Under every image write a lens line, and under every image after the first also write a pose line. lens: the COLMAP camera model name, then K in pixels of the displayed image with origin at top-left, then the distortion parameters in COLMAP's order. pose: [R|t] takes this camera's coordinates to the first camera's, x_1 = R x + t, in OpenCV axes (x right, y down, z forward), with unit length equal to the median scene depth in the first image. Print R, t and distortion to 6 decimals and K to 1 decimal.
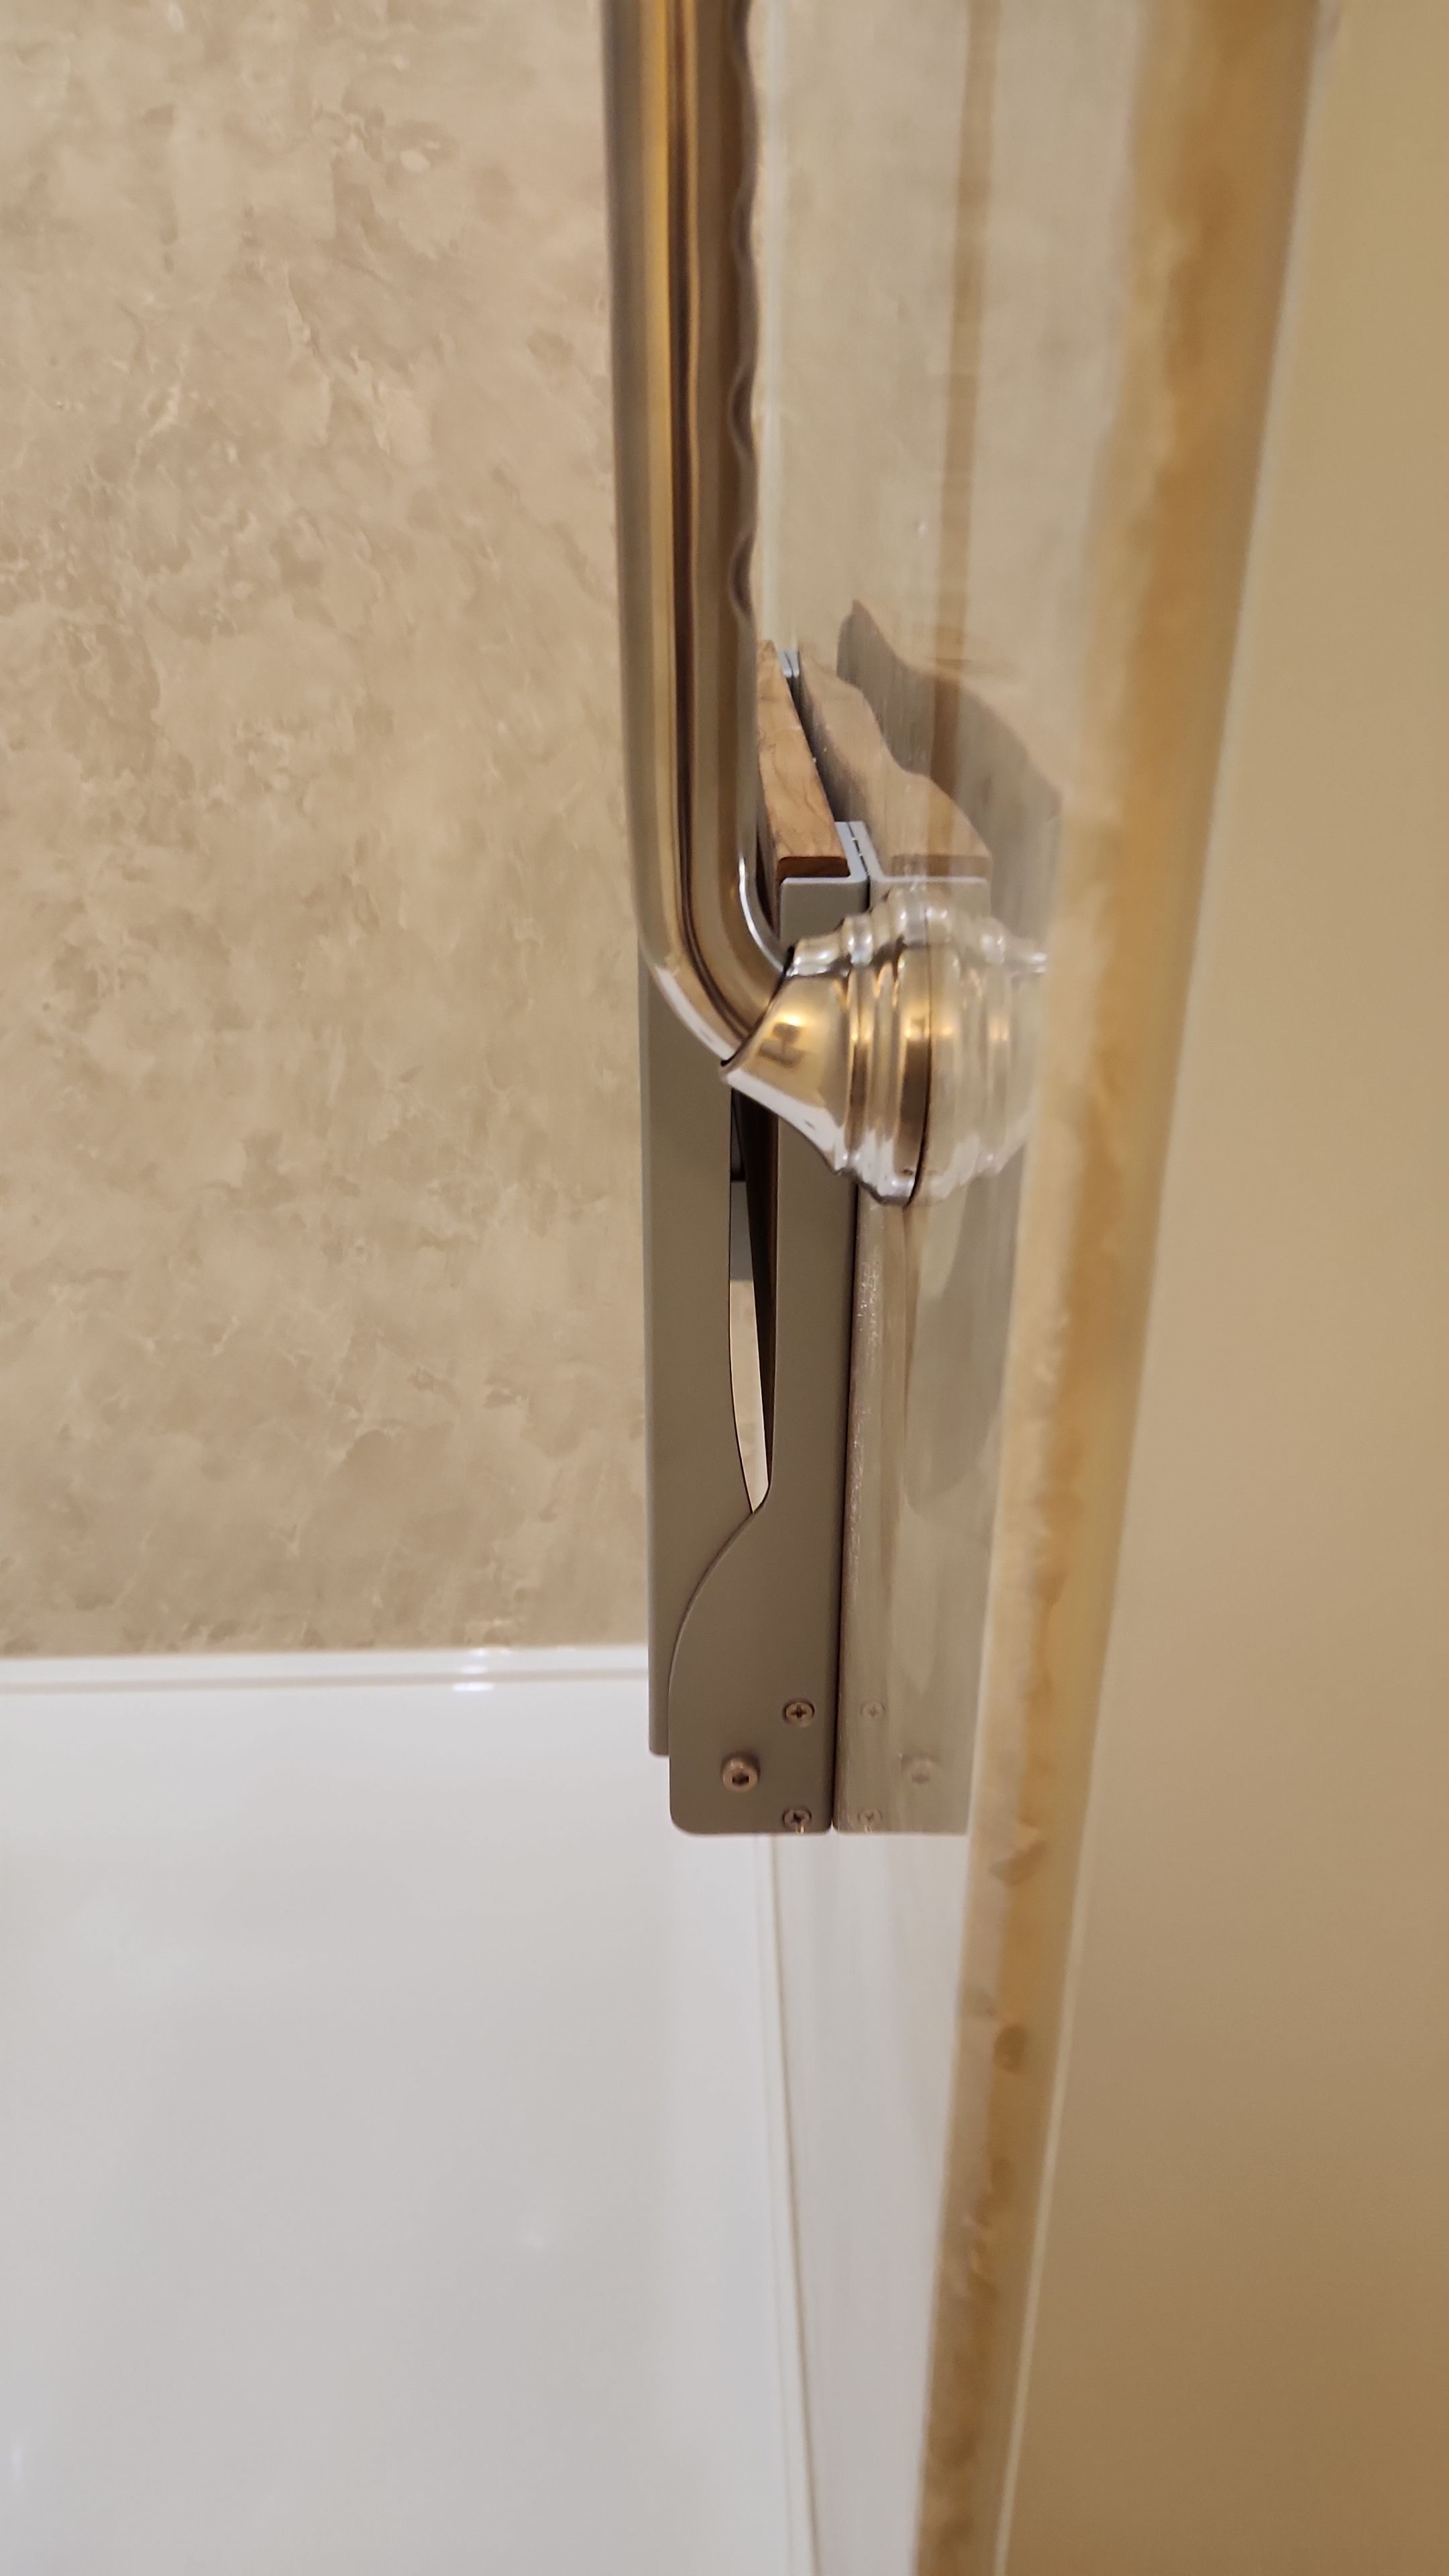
lens RADIAL K [[1732.8, 0, 734.3], [0, 1732.8, 1308.2], [0, 0, 1]] dist [0.068707, -0.066080]
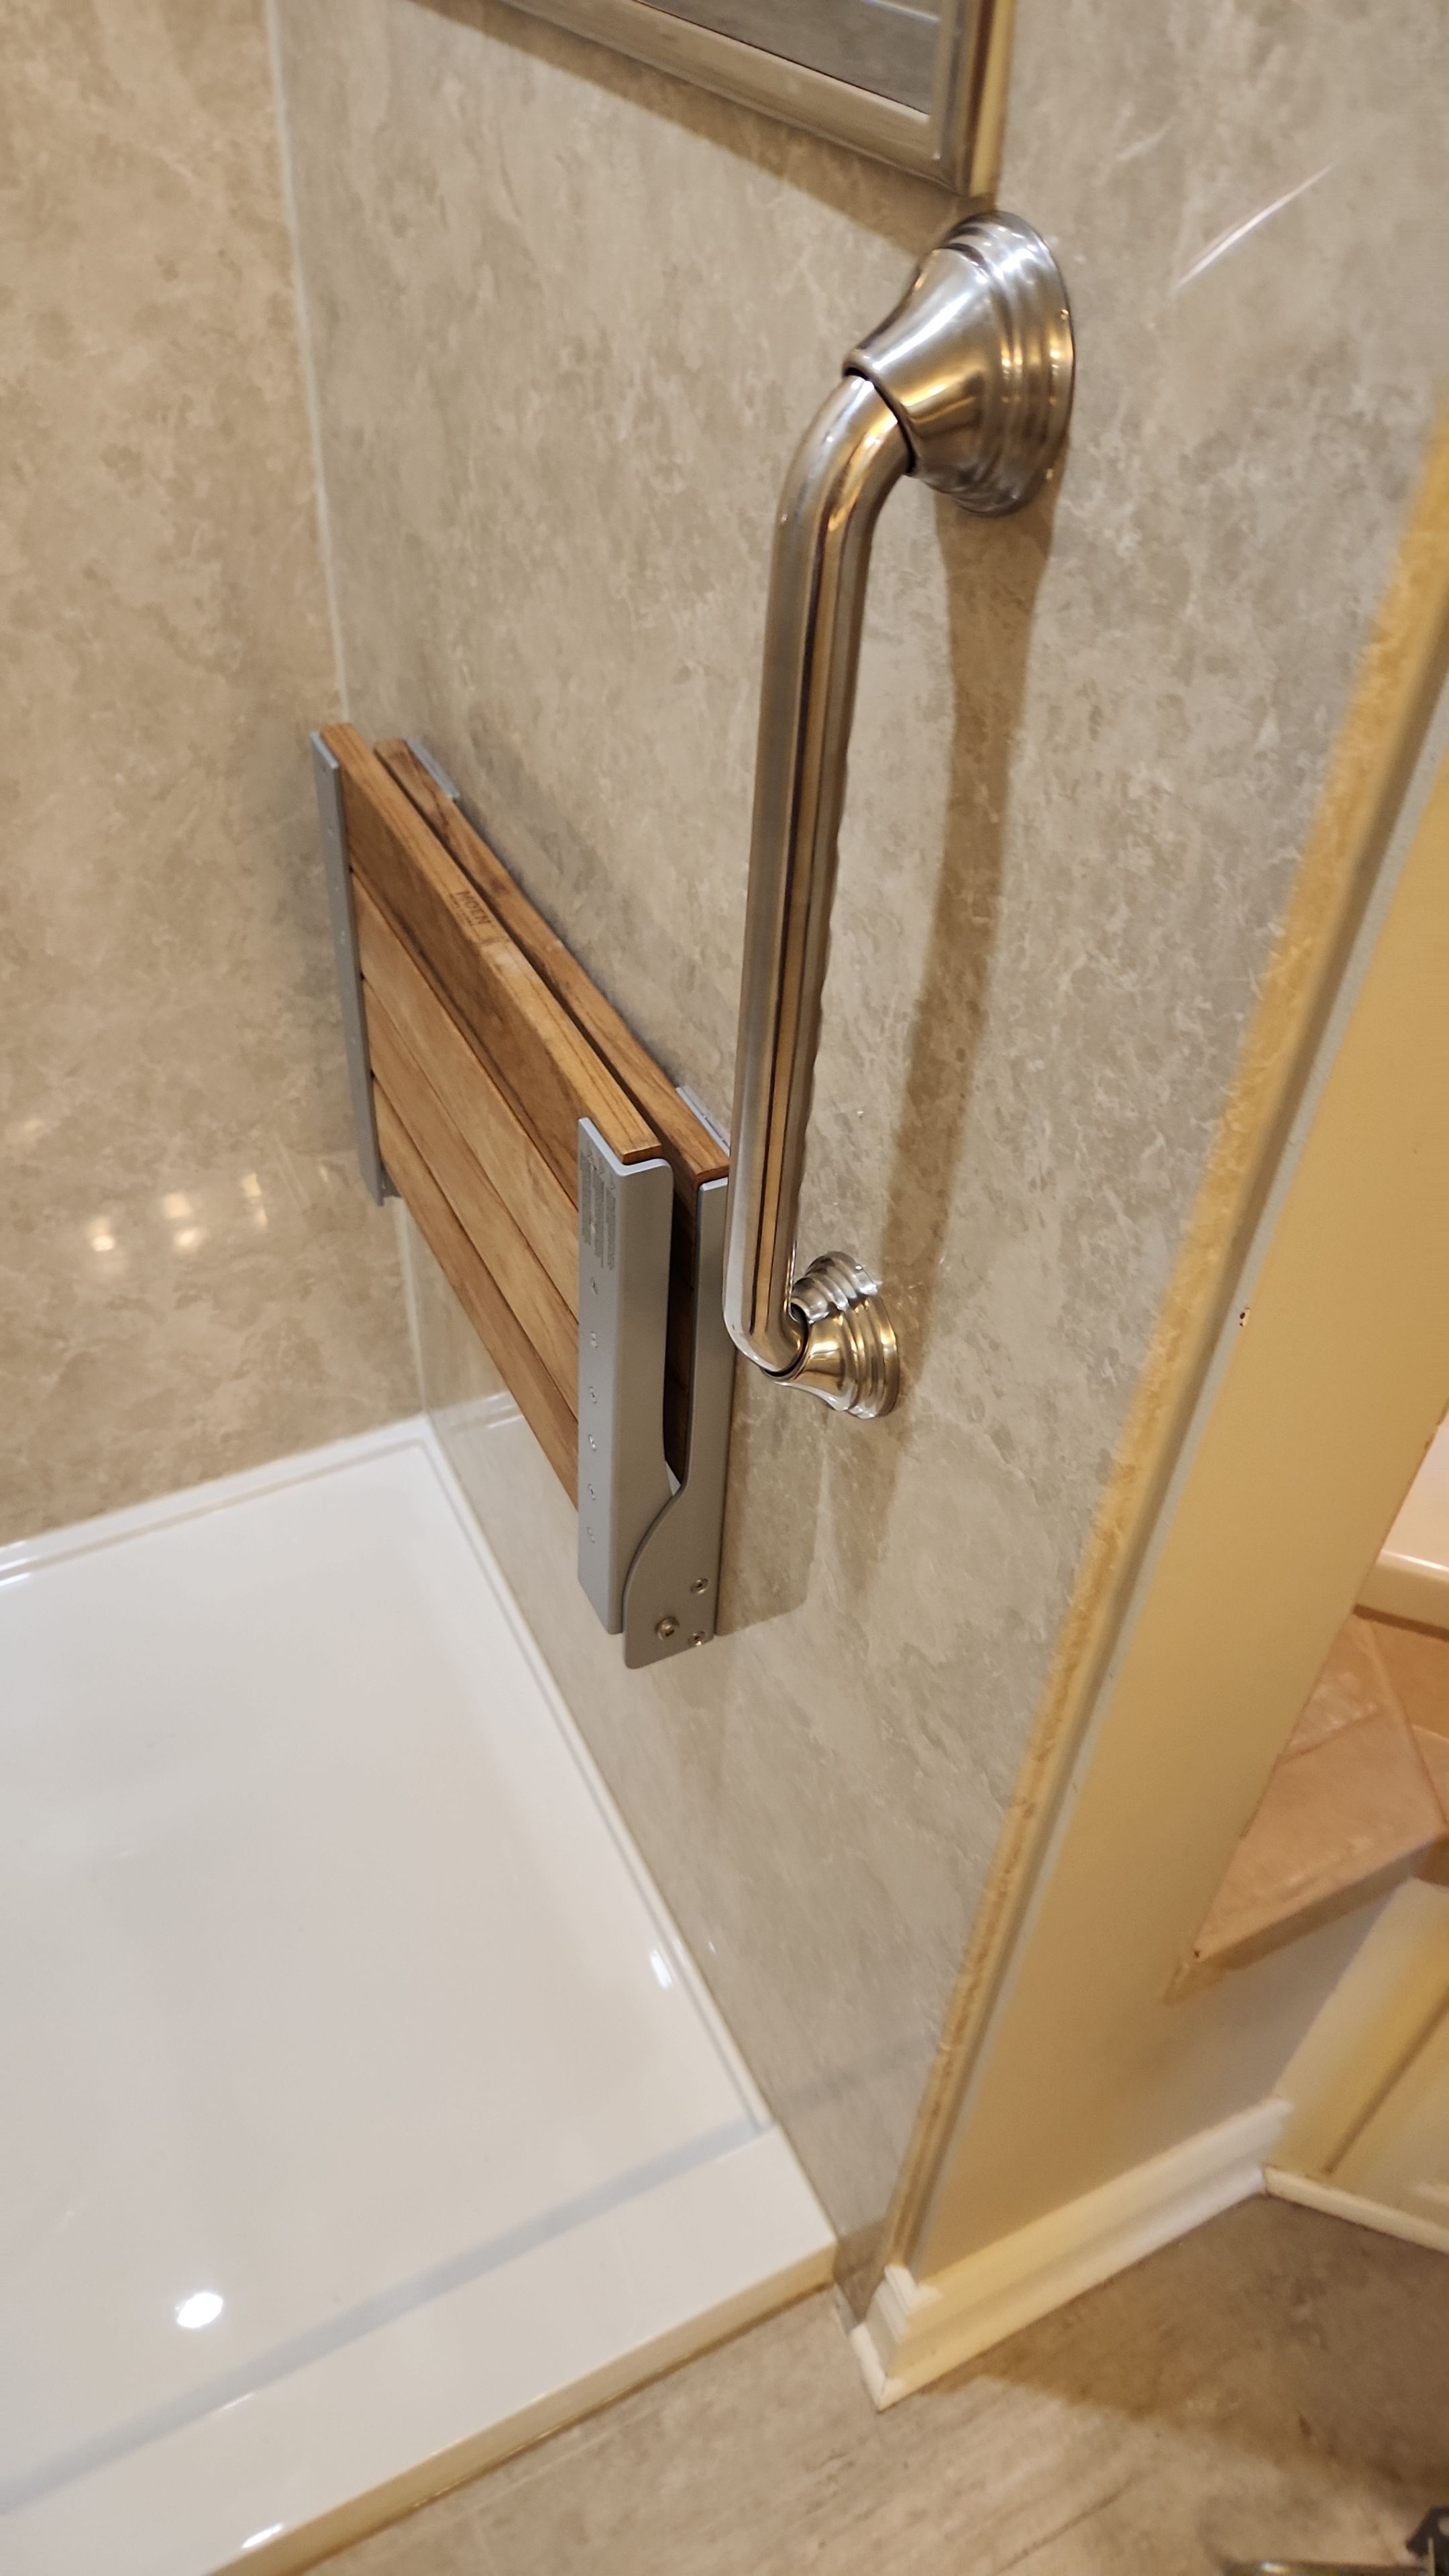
lens RADIAL K [[1732.8, 0, 713.0], [0, 1732.8, 1308.2], [0, 0, 1]] dist [0.068707, -0.066080]
pose [[0.905932, -0.259565, 0.334533, -0.254725], [0.156728, 0.939515, 0.304546, -0.298613], [-0.393348, -0.223467, 0.891818, -0.230795]]
